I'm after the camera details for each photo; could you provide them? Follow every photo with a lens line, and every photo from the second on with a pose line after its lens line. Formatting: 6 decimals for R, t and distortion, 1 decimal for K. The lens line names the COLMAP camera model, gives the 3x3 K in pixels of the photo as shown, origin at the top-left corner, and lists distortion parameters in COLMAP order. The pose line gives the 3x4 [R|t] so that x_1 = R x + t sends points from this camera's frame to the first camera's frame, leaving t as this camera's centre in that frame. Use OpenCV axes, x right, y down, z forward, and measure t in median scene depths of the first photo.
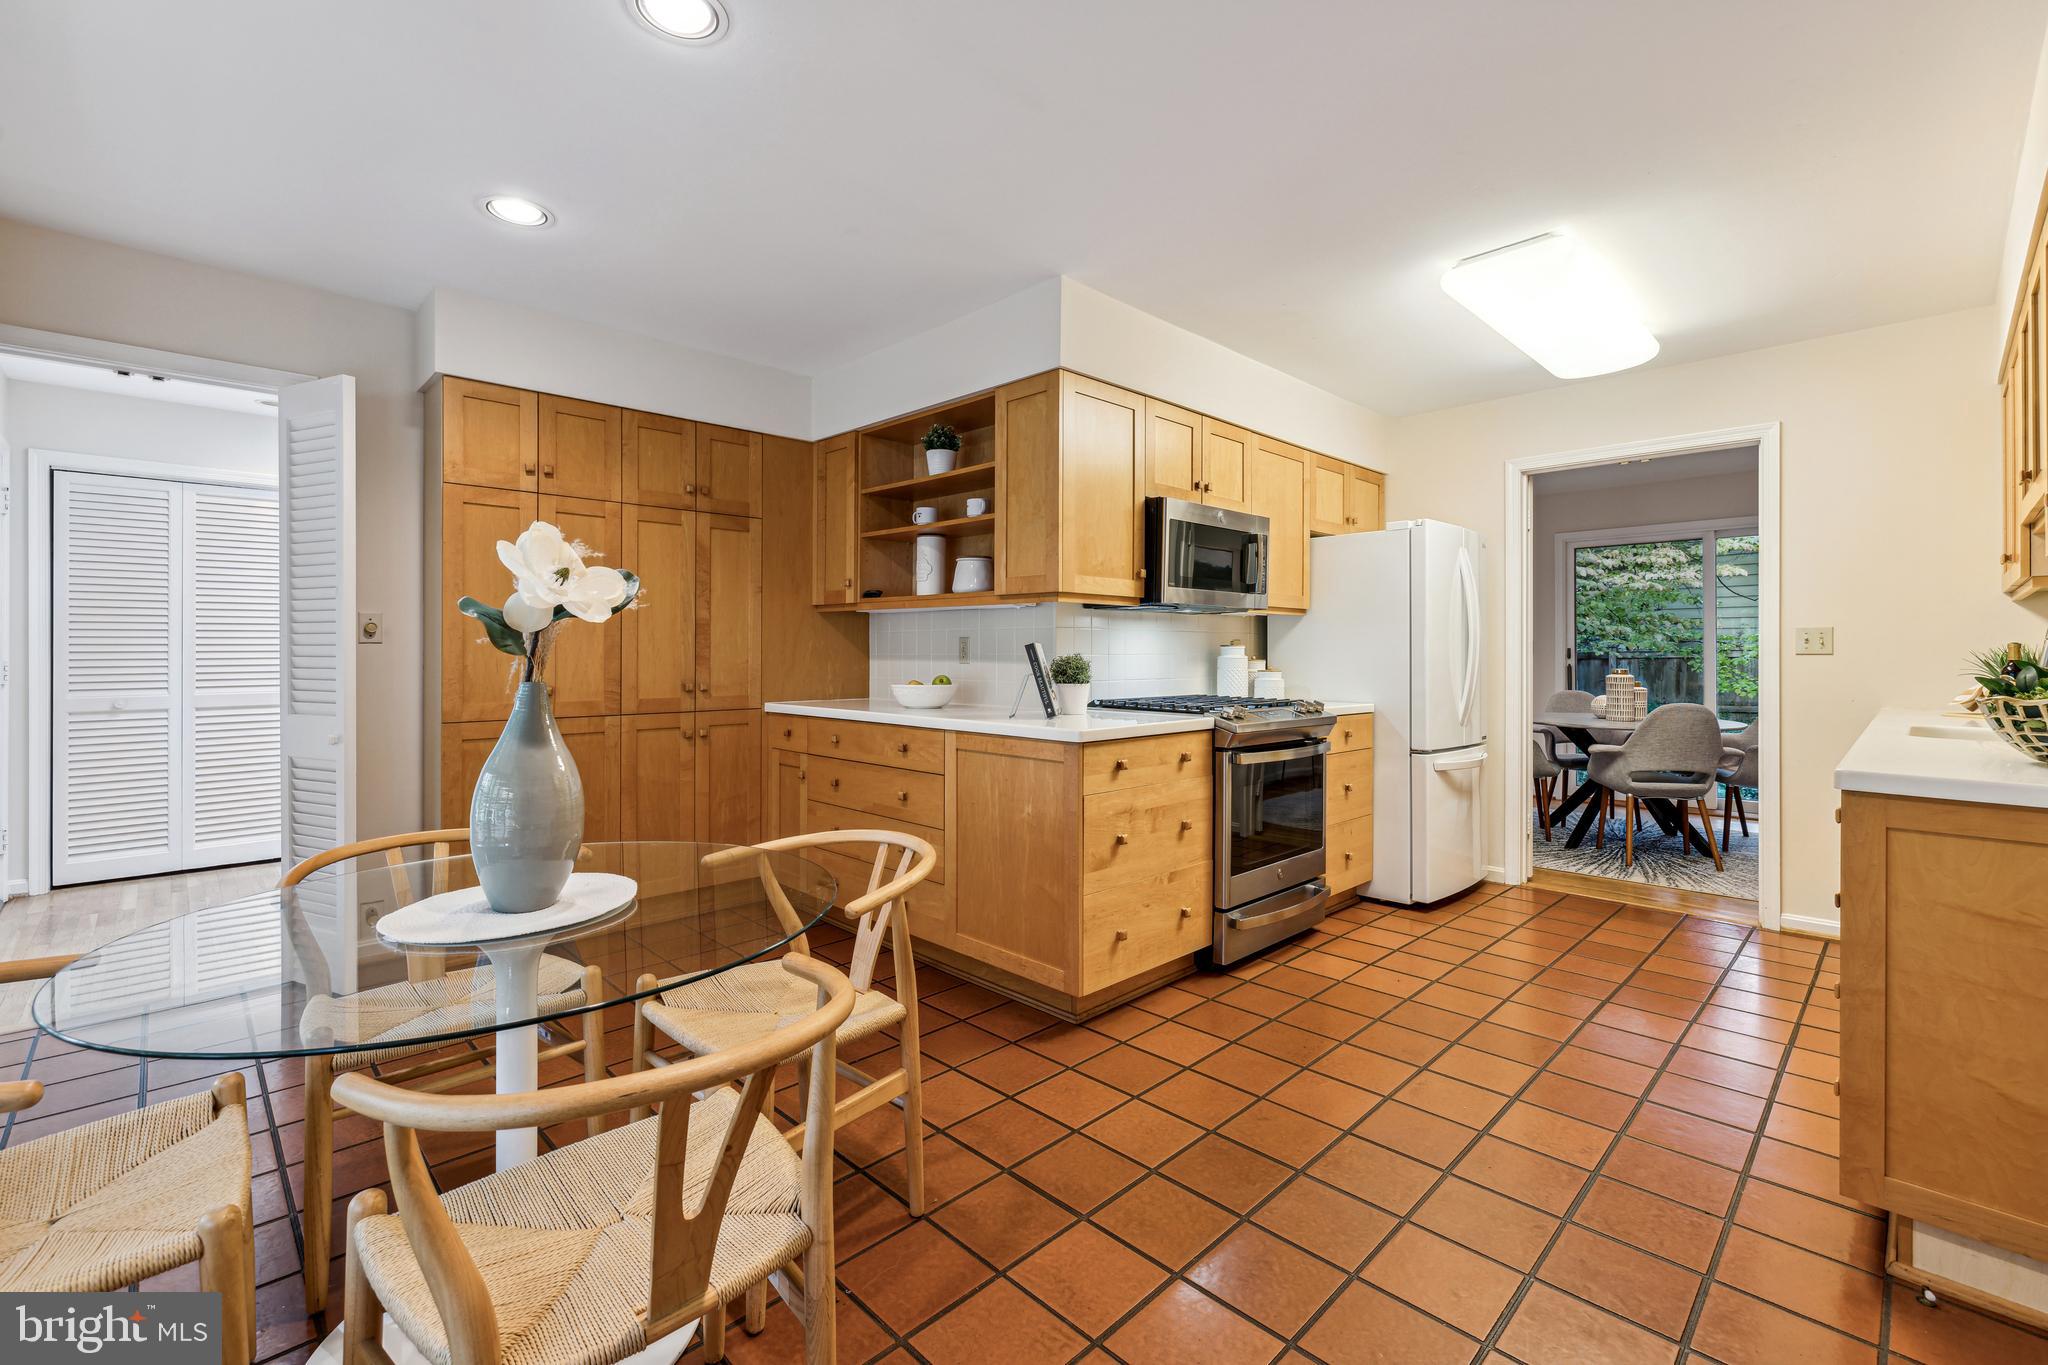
lens RADIAL K [[883.3, 0, 1013.3], [0, 883.3, 651.2], [0, 0, 1]] dist [-0.003228, -0.000242]
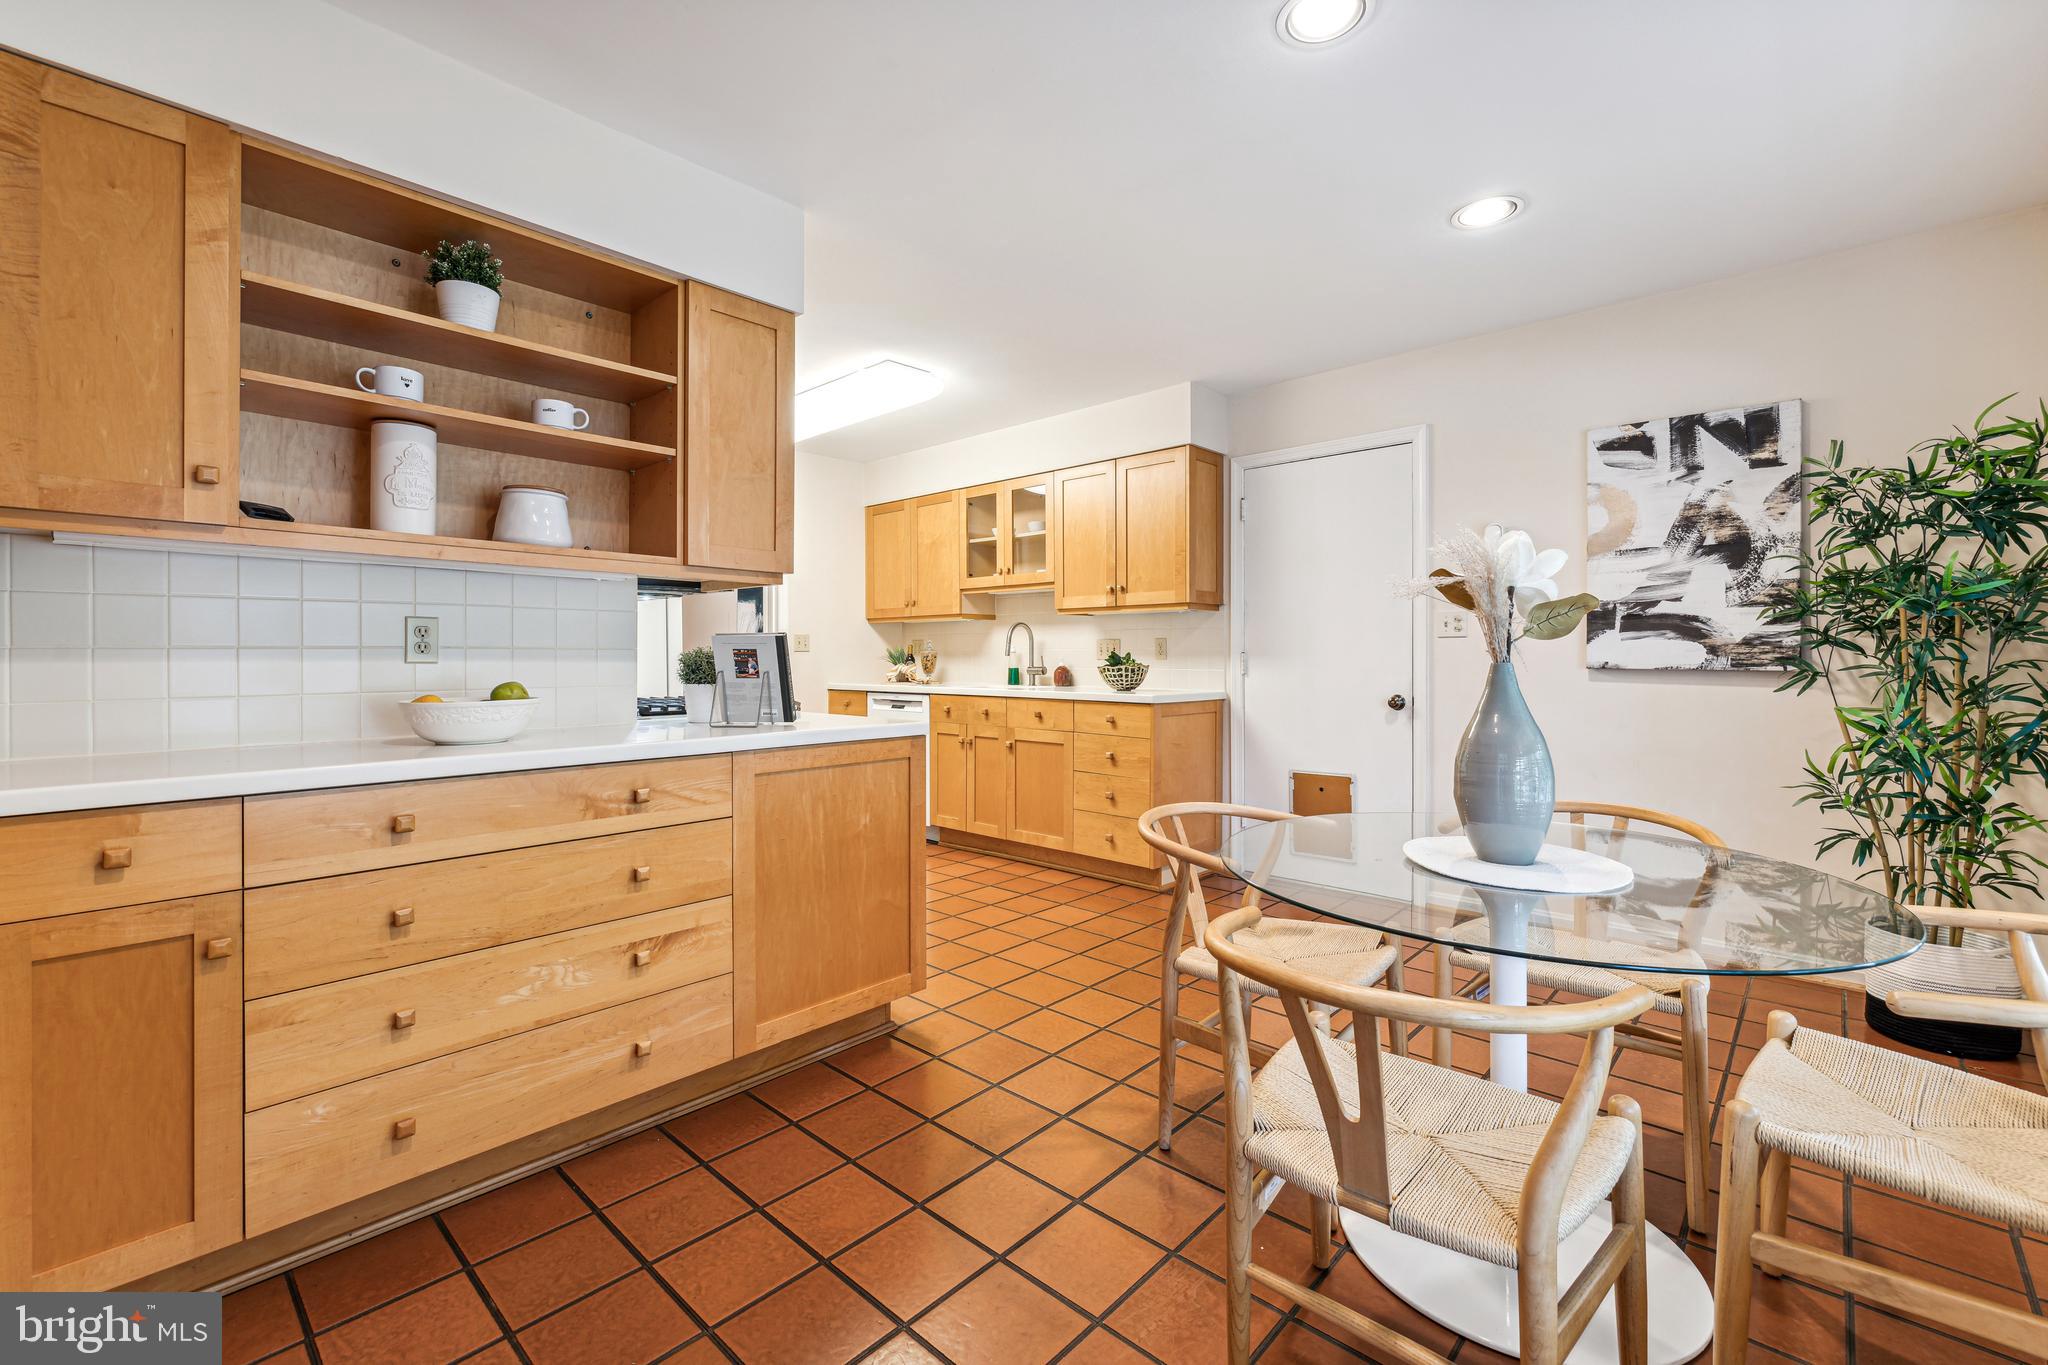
lens RADIAL K [[883.3, 0, 1013.3], [0, 883.3, 651.2], [0, 0, 1]] dist [-0.003228, -0.000242]
pose [[-0.045673, 0.003485, 0.998950, -0.746289], [0.005553, 0.999979, -0.003234, 0.010953], [-0.998941, 0.005399, -0.045692, 0.757192]]
